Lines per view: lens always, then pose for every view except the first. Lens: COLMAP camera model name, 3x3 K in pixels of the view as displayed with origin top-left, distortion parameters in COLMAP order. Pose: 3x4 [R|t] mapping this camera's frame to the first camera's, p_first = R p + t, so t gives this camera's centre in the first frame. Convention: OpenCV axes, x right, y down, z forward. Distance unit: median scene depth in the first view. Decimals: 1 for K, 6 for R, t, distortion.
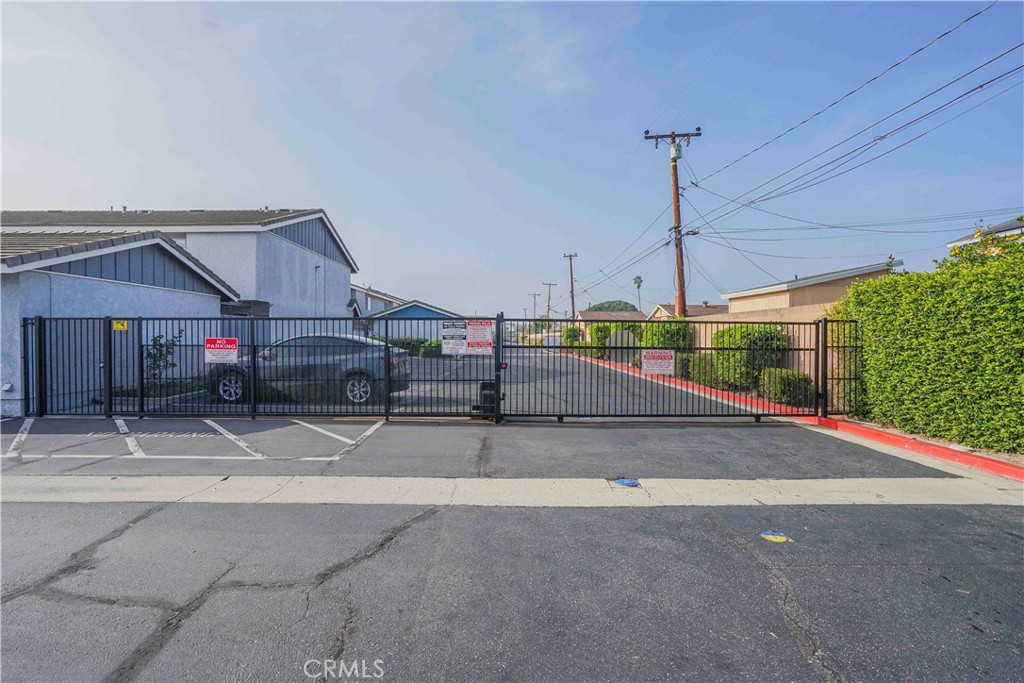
lens RADIAL K [[465.8, 0, 512.1], [0, 465.8, 345.3], [0, 0, 1]] dist [-0.004640, -0.000025]
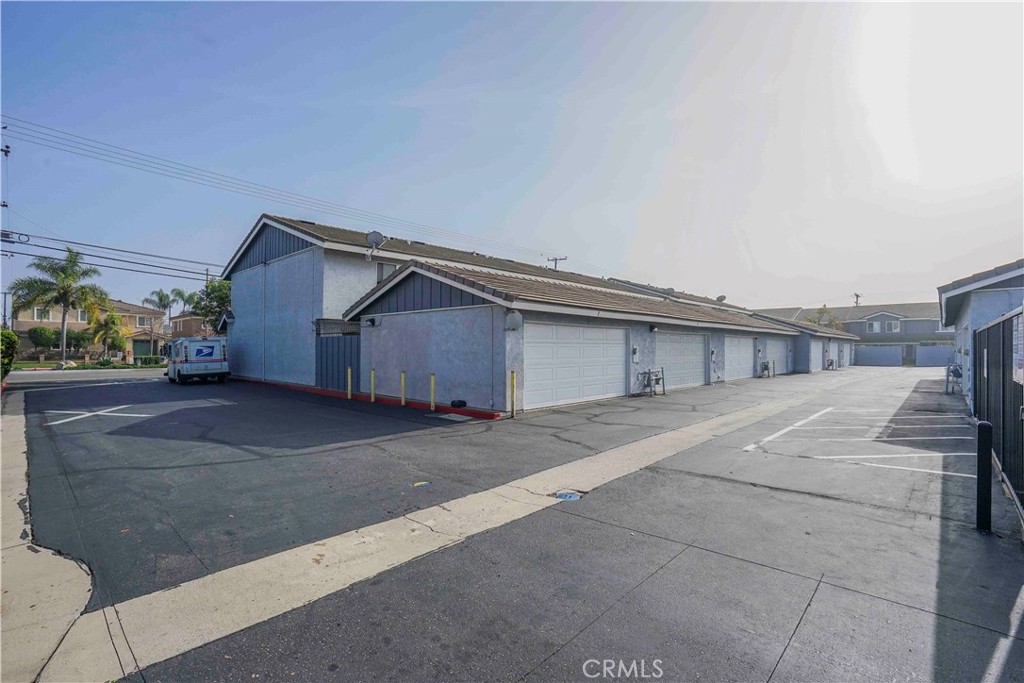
lens RADIAL K [[465.8, 0, 506.4], [0, 465.8, 343.2], [0, 0, 1]] dist [-0.004640, -0.000025]
pose [[-0.696849, -0.008689, -0.717165, 1.168666], [-0.009771, 0.999949, -0.002620, -0.017505], [0.717151, 0.005182, -0.696899, 1.806342]]
